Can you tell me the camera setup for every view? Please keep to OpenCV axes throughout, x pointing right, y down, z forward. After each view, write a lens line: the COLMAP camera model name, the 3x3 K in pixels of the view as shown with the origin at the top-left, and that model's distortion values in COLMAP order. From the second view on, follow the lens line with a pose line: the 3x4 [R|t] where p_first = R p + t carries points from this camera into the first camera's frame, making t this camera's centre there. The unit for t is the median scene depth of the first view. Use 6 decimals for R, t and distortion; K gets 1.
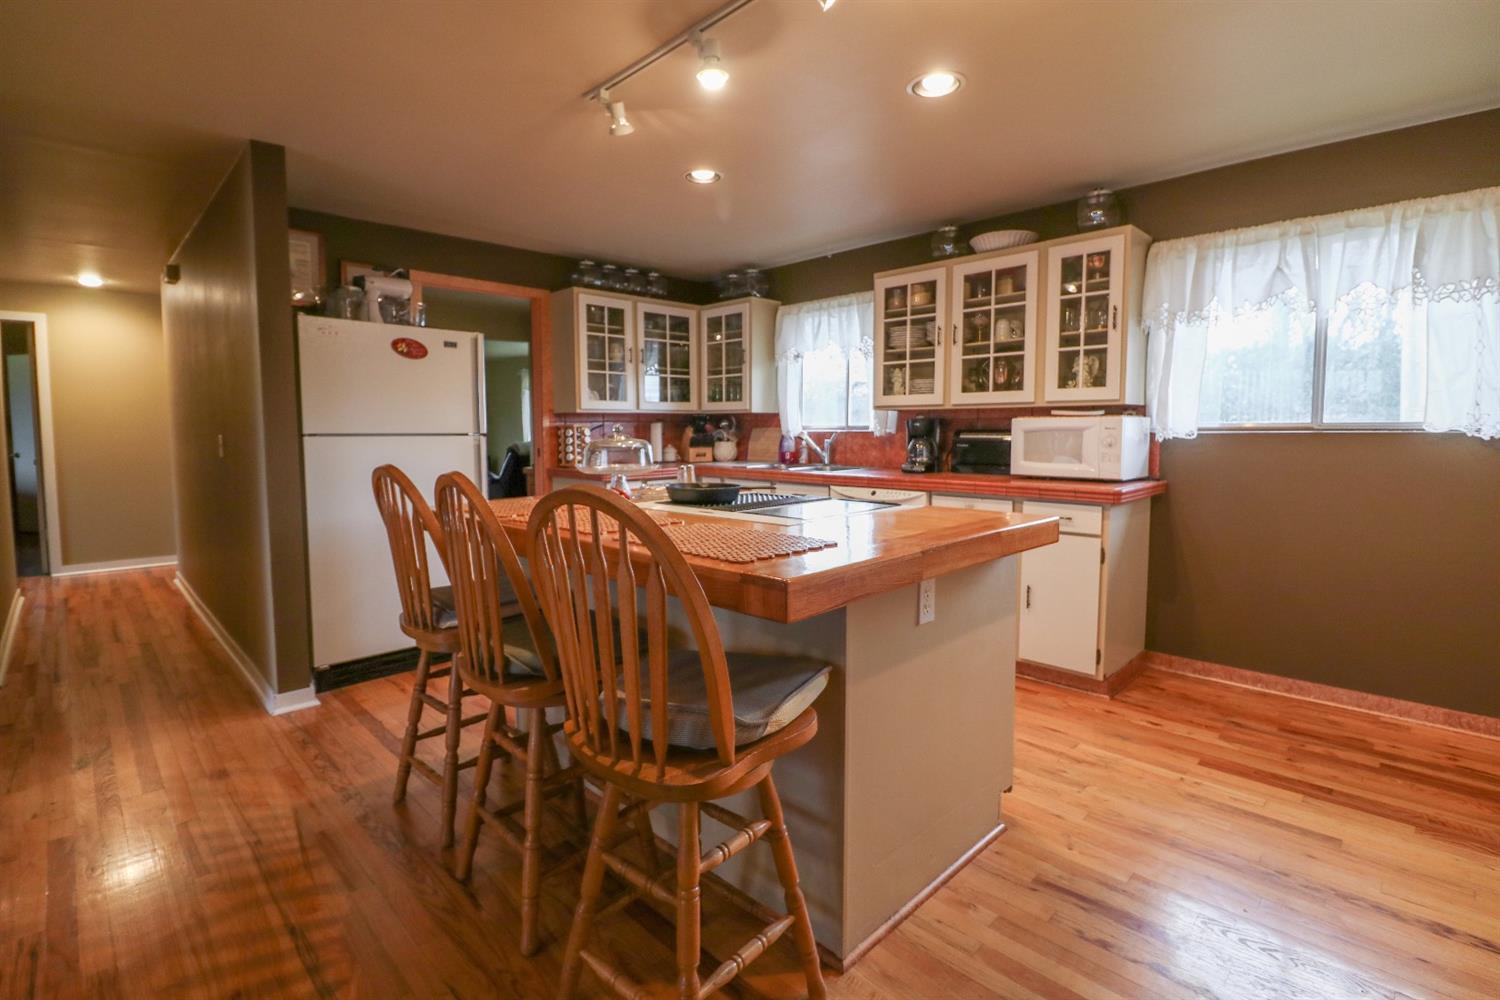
lens RADIAL K [[700.7, 0, 747.1], [0, 700.7, 487.1], [0, 0, 1]] dist [-0.015816, -0.000376]
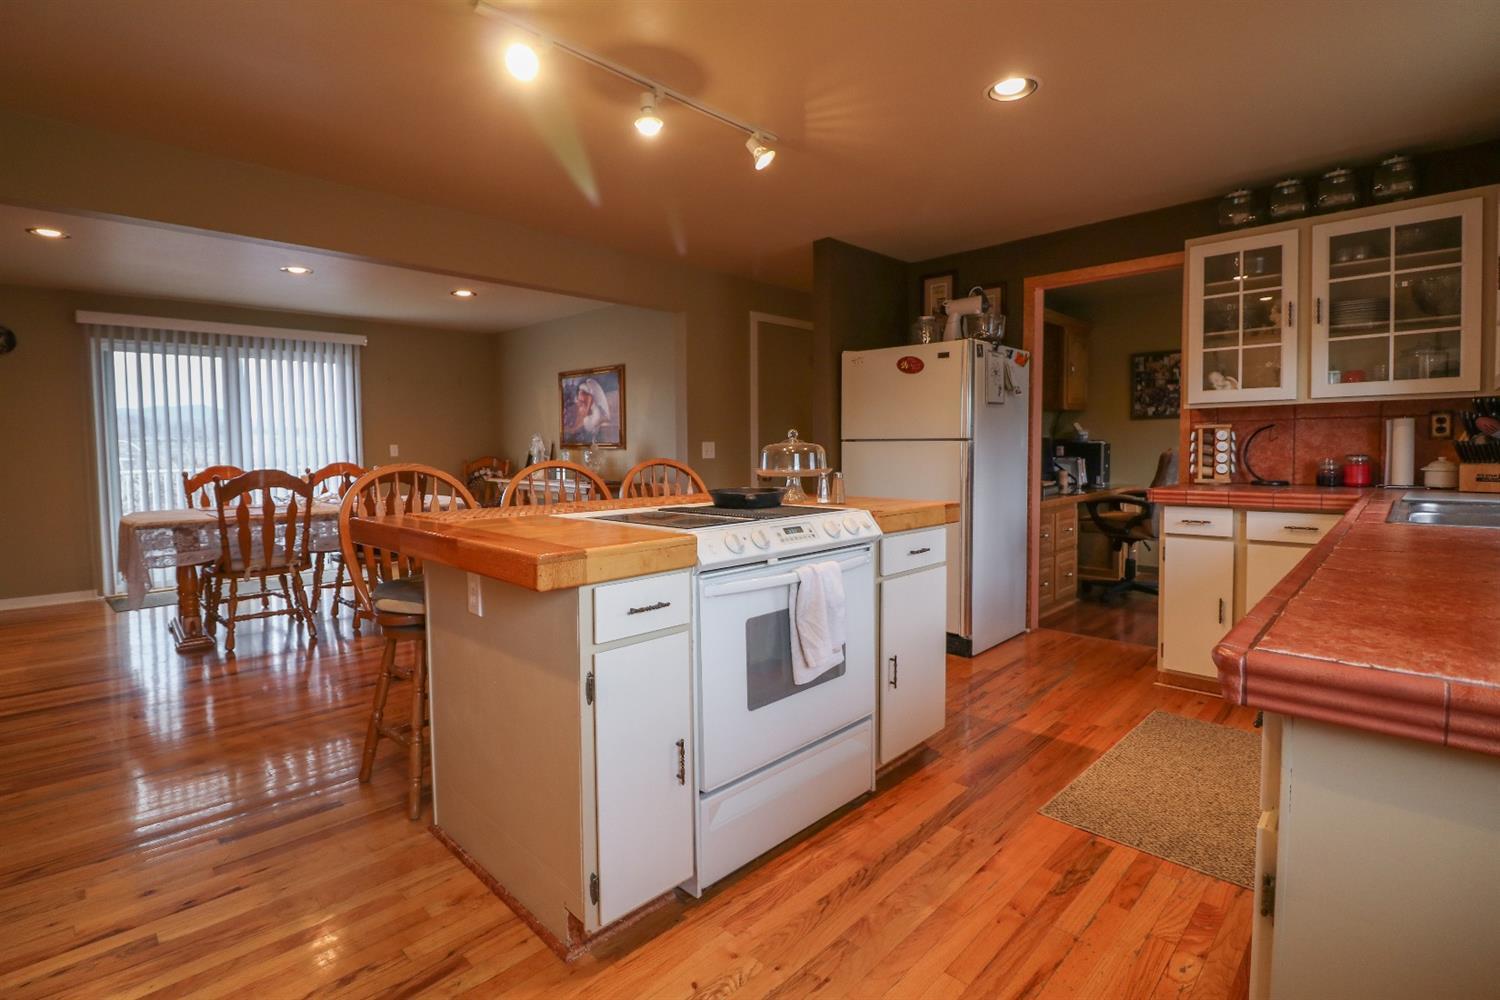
lens RADIAL K [[700.7, 0, 745.3], [0, 700.7, 501.6], [0, 0, 1]] dist [-0.015816, -0.000376]
pose [[0.017609, 0.082006, -0.996476, 0.617670], [-0.071860, 0.994157, 0.080546, -0.043354], [0.997259, 0.070188, 0.023399, 0.648270]]
